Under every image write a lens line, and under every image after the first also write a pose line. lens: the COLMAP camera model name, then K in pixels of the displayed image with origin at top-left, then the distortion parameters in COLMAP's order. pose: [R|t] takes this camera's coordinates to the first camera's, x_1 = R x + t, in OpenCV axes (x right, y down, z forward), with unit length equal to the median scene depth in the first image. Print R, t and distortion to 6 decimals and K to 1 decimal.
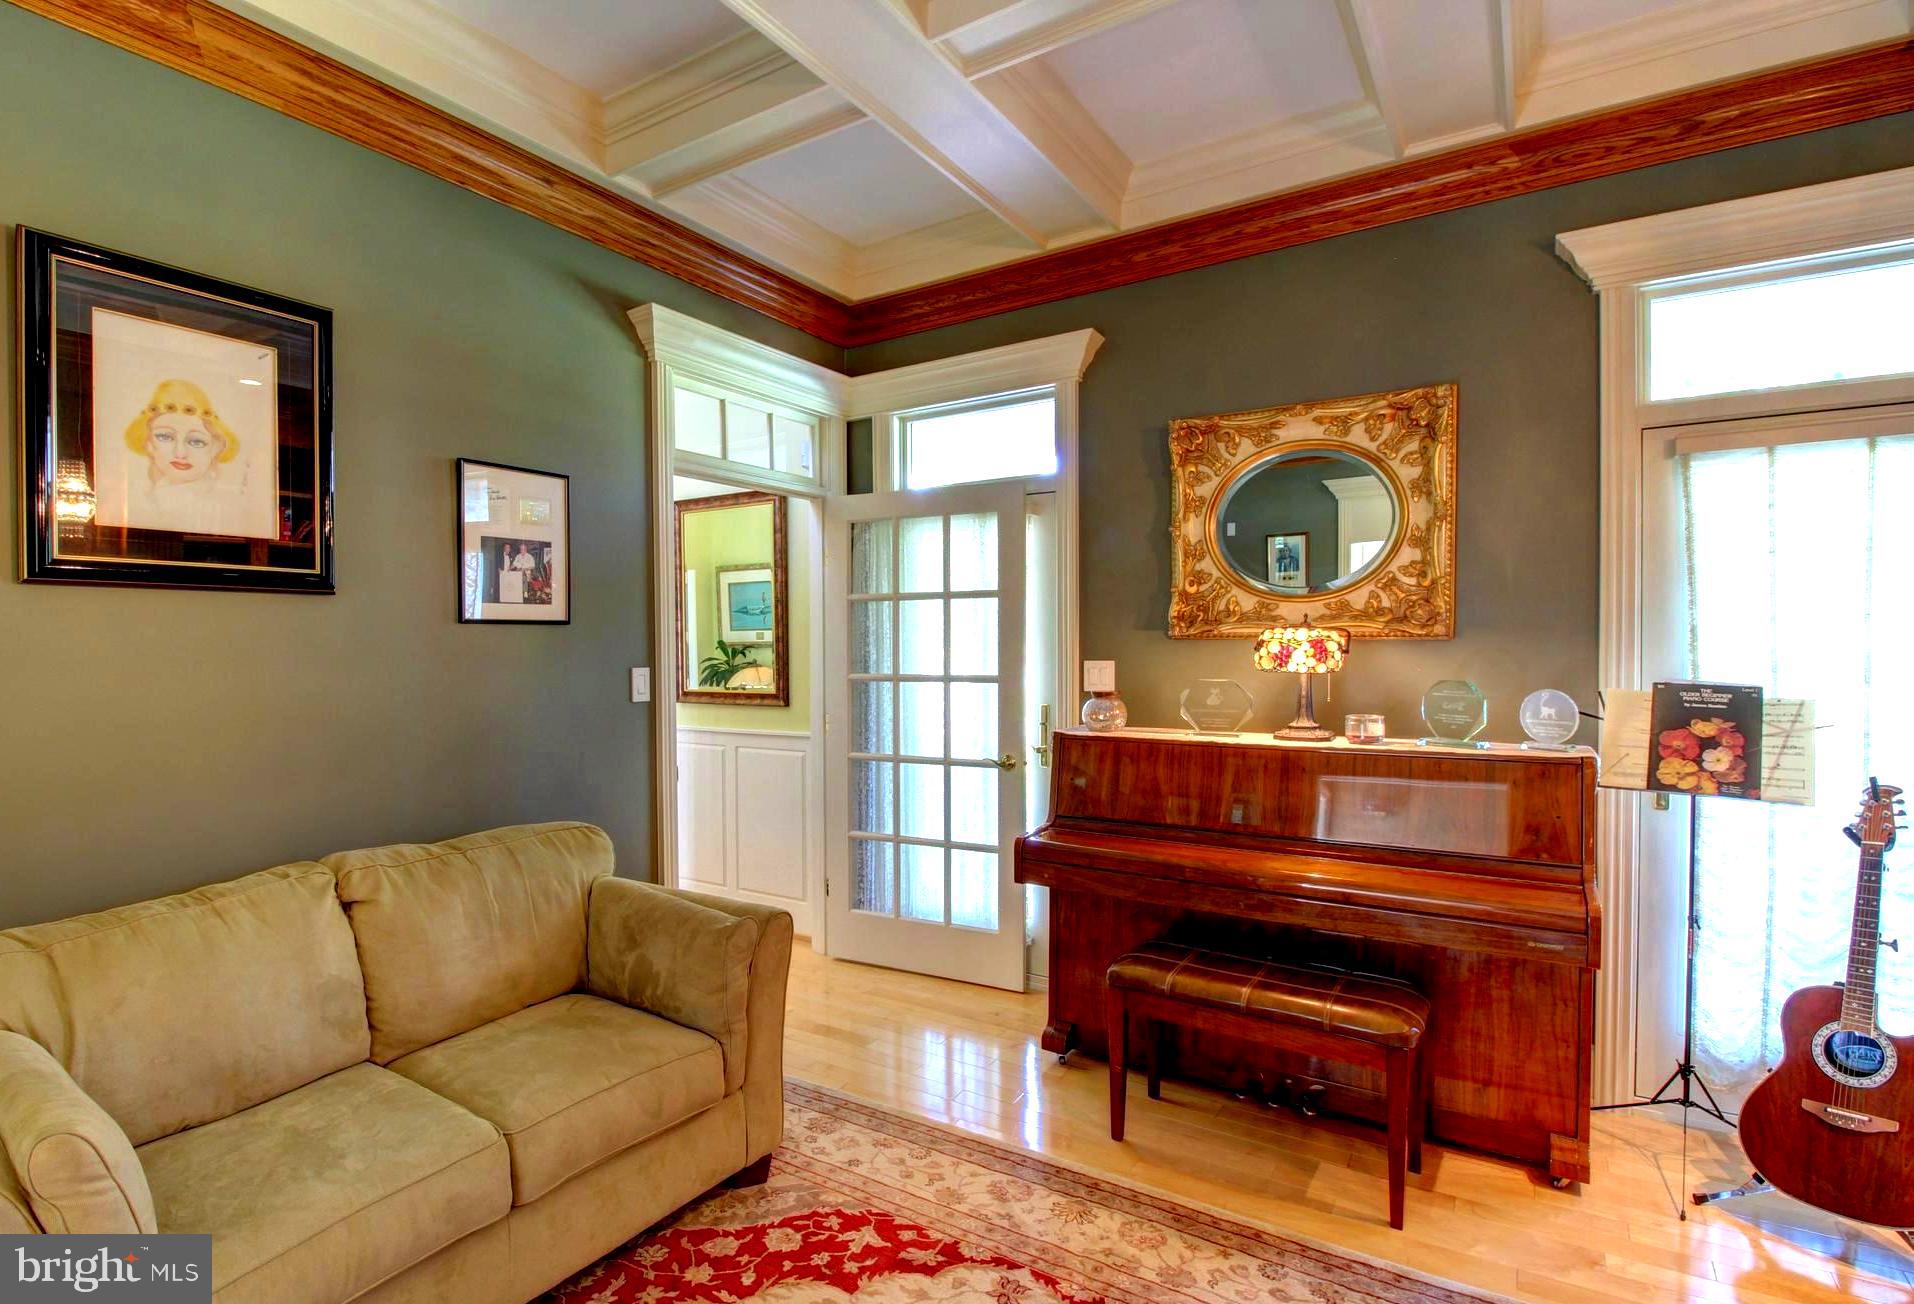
lens RADIAL K [[942.2, 0, 952.4], [0, 942.2, 666.2], [0, 0, 1]] dist [0.001544, -0.016288]
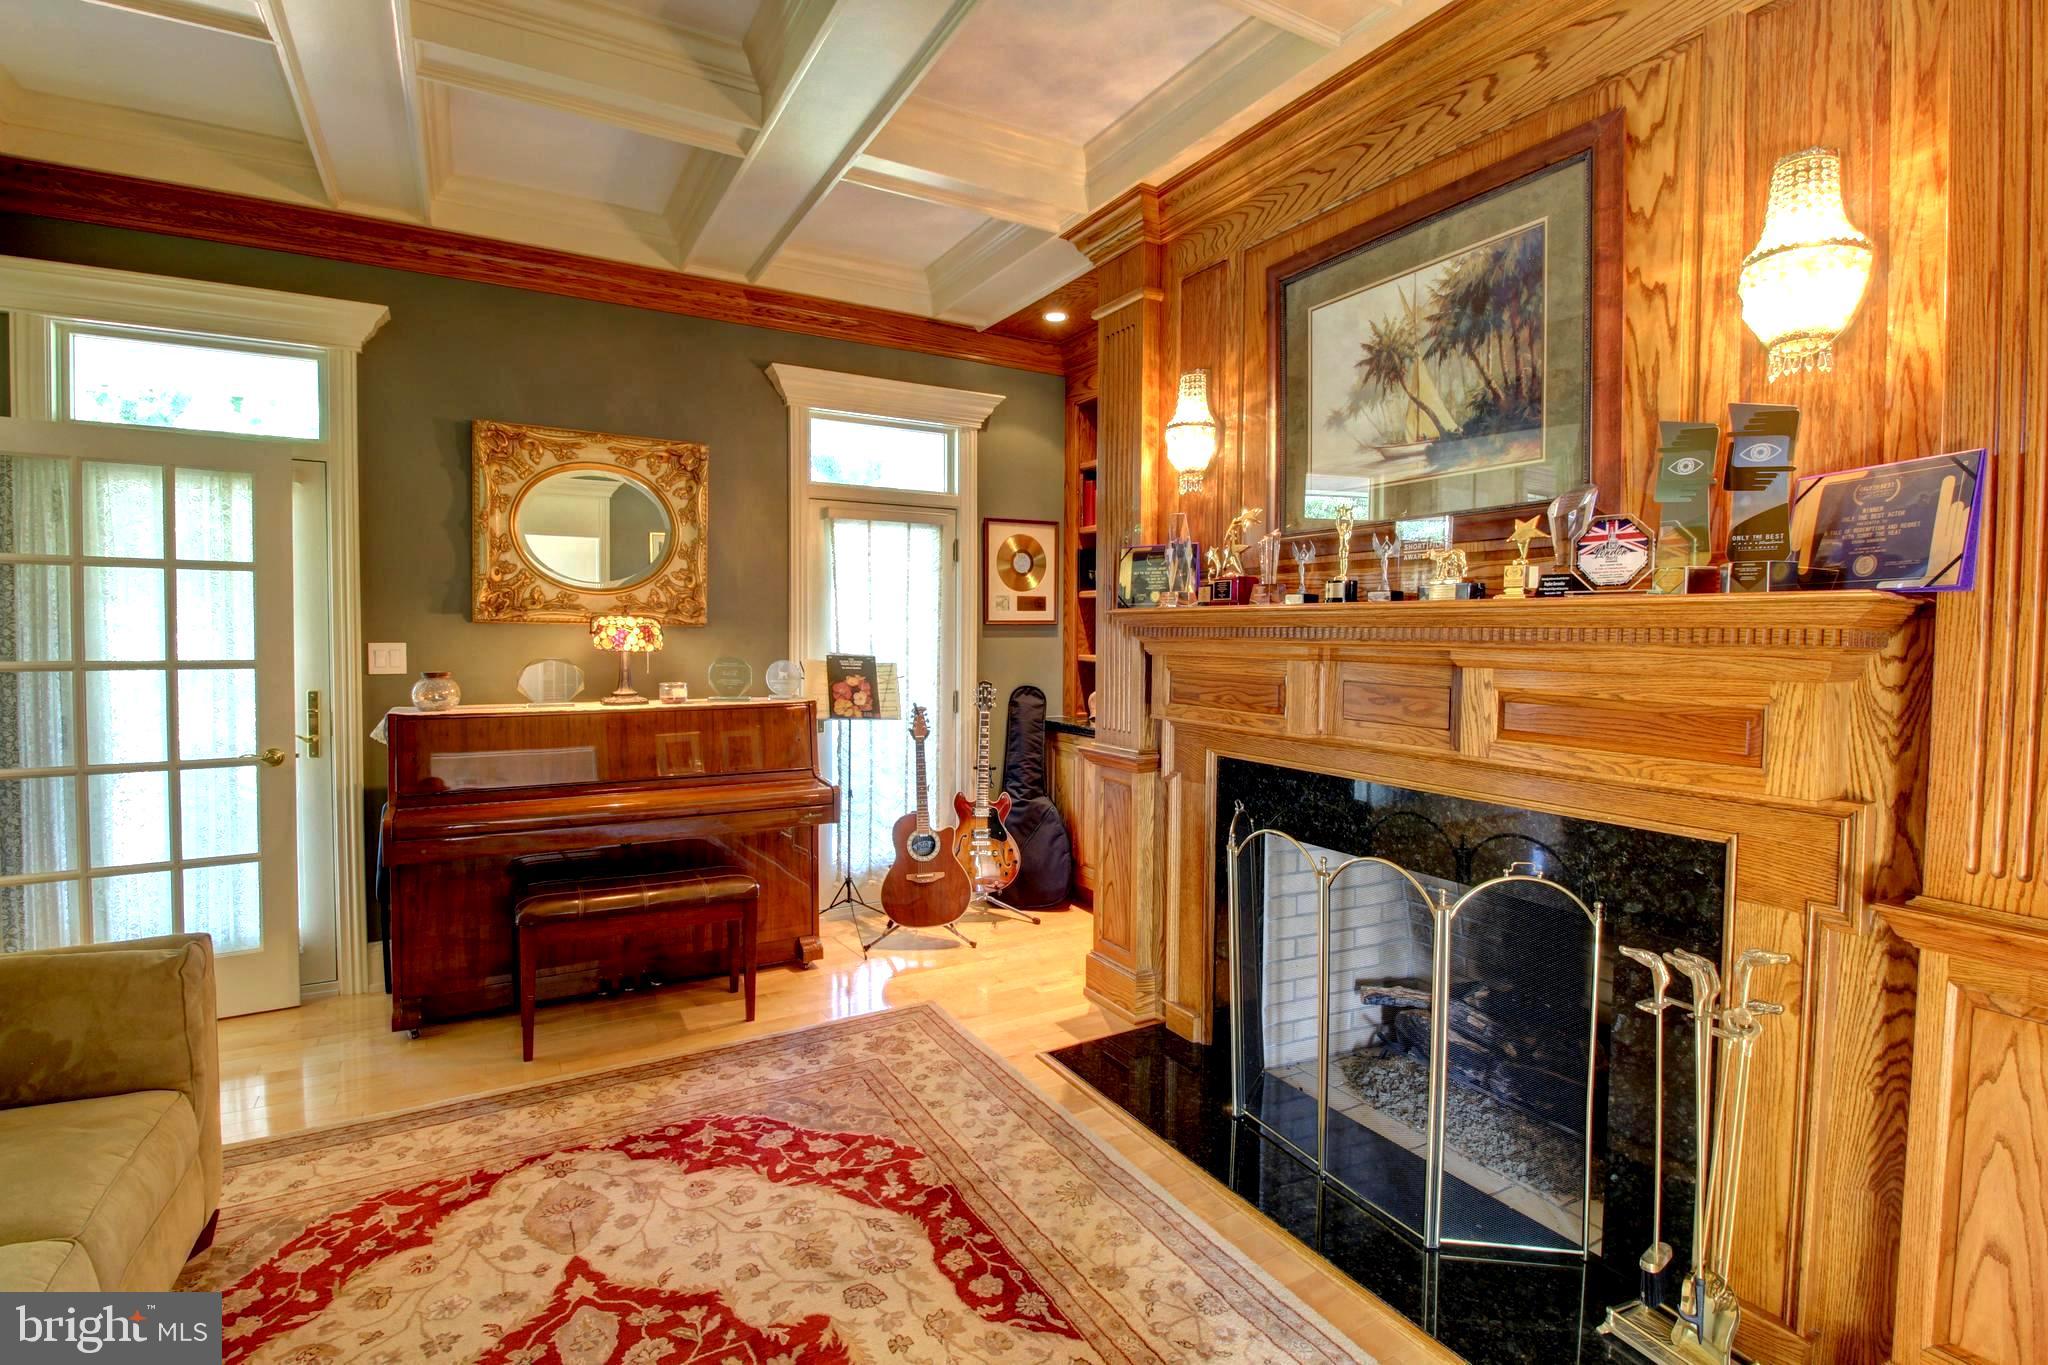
lens RADIAL K [[947.0, 0, 1020.0], [0, 947.0, 668.8], [0, 0, 1]] dist [0.001145, -0.012183]
pose [[0.439426, -0.025135, 0.897927, -0.560361], [0.009438, 0.999682, 0.023365, 0.005456], [-0.898229, -0.001792, 0.439524, -0.039900]]
